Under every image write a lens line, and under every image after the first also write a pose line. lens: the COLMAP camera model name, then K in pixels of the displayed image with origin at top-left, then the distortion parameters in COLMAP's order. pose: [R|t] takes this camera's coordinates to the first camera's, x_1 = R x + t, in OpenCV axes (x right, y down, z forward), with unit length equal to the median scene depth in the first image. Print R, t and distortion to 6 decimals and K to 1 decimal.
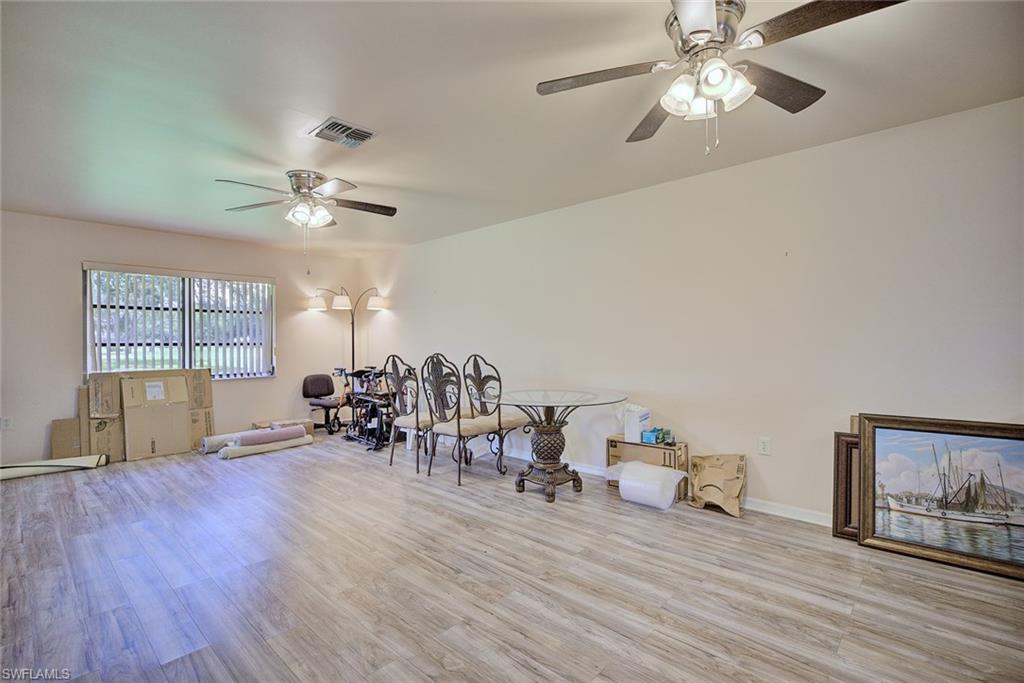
lens RADIAL K [[470.1, 0, 508.8], [0, 470.1, 343.7], [0, 0, 1]] dist [0.000517, -0.001116]
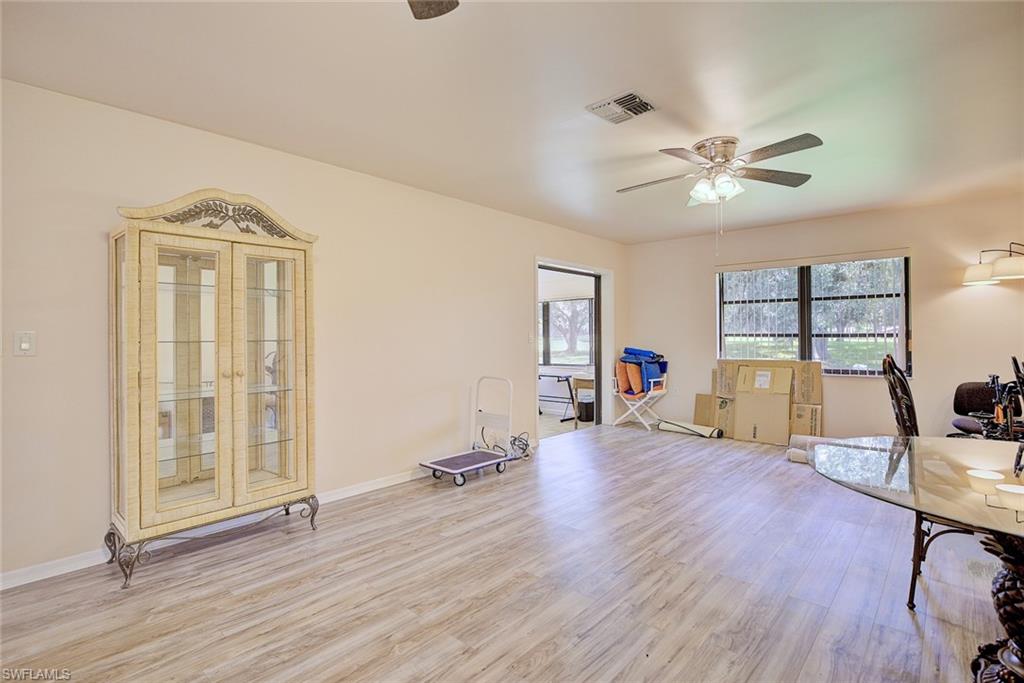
lens RADIAL K [[493.1, 0, 517.8], [0, 493.1, 335.7], [0, 0, 1]] dist [0.000744, -0.001066]
pose [[0.027089, 0.004900, -0.999621, 0.429315], [-0.000085, 0.999988, 0.004900, -0.004752], [0.999633, -0.000048, 0.027089, 0.544510]]
